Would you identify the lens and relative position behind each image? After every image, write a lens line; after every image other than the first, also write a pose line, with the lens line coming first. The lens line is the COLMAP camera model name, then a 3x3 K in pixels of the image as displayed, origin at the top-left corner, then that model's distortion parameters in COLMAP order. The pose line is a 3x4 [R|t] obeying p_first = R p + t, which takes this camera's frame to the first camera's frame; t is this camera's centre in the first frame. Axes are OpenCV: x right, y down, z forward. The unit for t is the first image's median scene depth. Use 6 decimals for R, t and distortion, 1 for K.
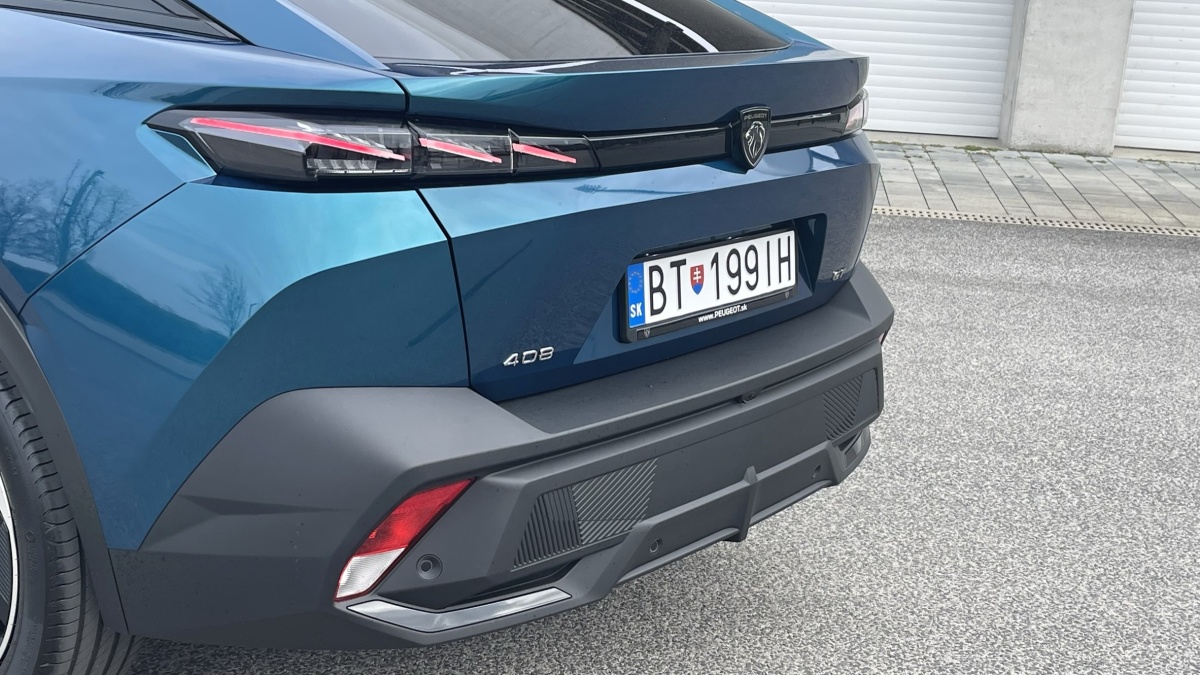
lens RADIAL K [[1535.1, 0, 576.3], [0, 1535.1, 345.2], [0, 0, 1]] dist [0.160993, -0.003012]
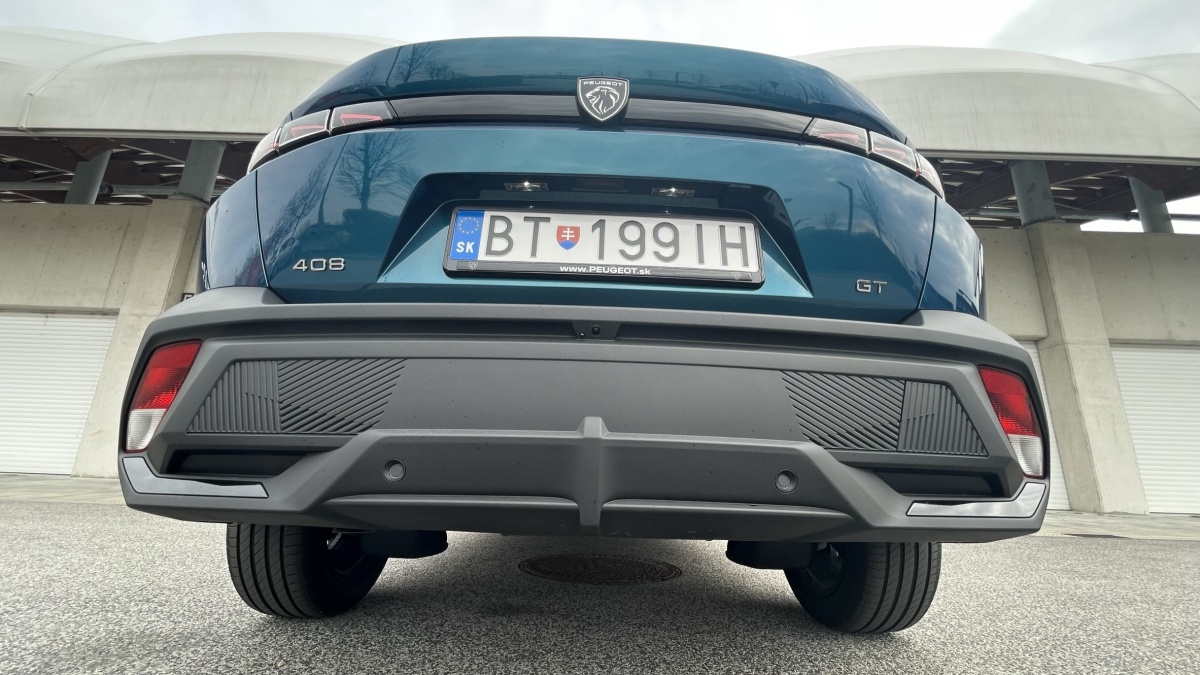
lens RADIAL K [[484.6, 0, 600.0], [0, 484.6, 337.5], [0, 0, 1]] dist [0.001988, 0.000000]
pose [[0.635364, -0.242513, -0.733144, 0.325593], [-0.189193, 0.871585, -0.452267, 0.164001], [0.748678, 0.426060, 0.507893, 0.913636]]
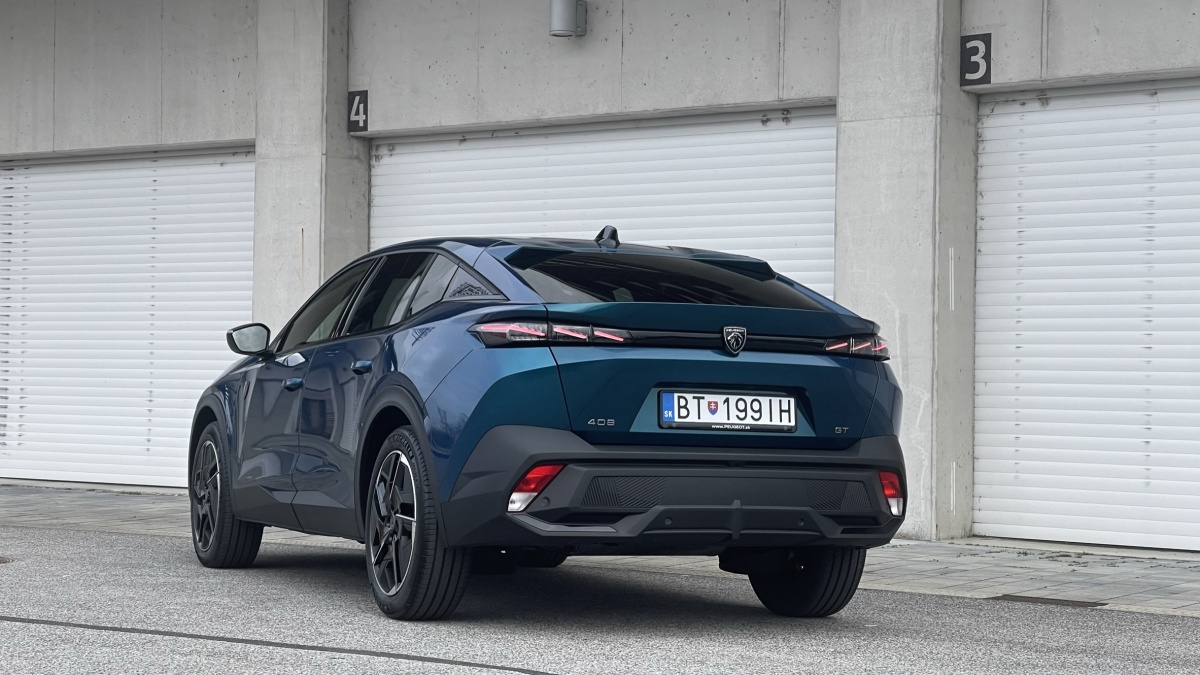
lens RADIAL K [[2245.5, 0, 600.0], [0, 2245.5, 337.5], [0, 0, 1]] dist [0.062812, 2.211507]
pose [[0.878670, -0.044883, -0.475315, 1.459662], [-0.102846, 0.954404, -0.280244, 0.769551], [0.466221, 0.295126, 0.833990, -1.723064]]
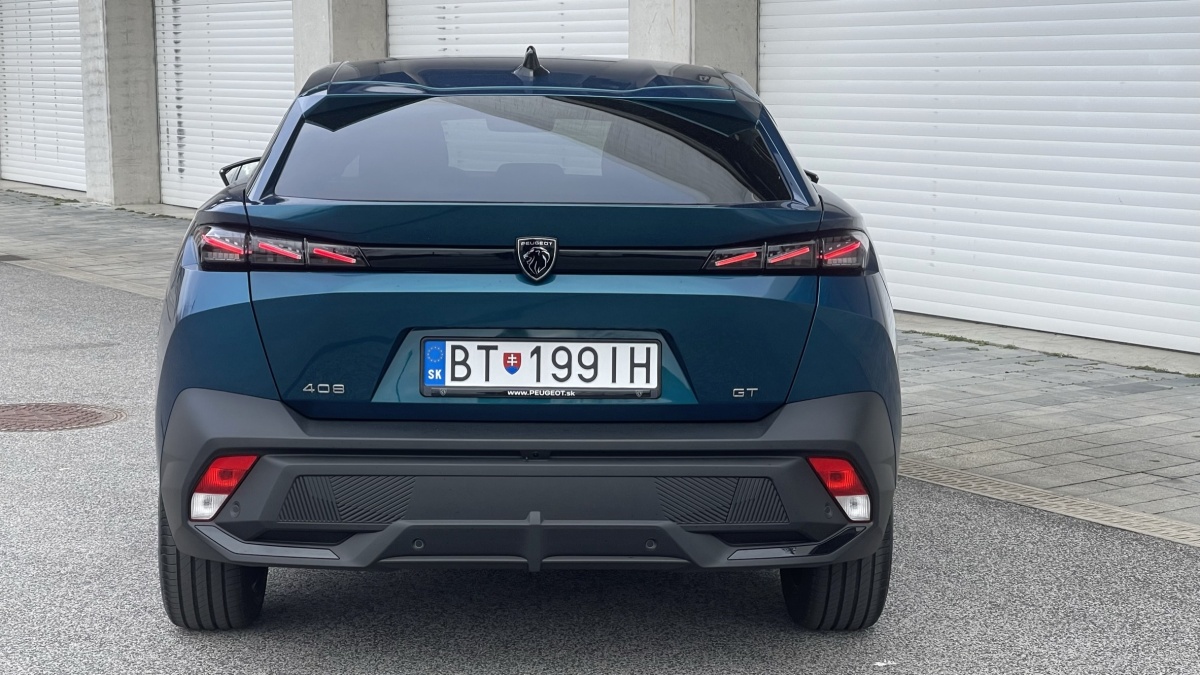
lens RADIAL K [[2245.5, 0, 600.0], [0, 2245.5, 337.5], [0, 0, 1]] dist [0.062812, 2.211507]
pose [[0.648663, 0.042580, -0.759884, 1.674852], [-0.169795, 0.981365, -0.089952, 0.101967], [0.741893, 0.187373, 0.643806, -0.214429]]
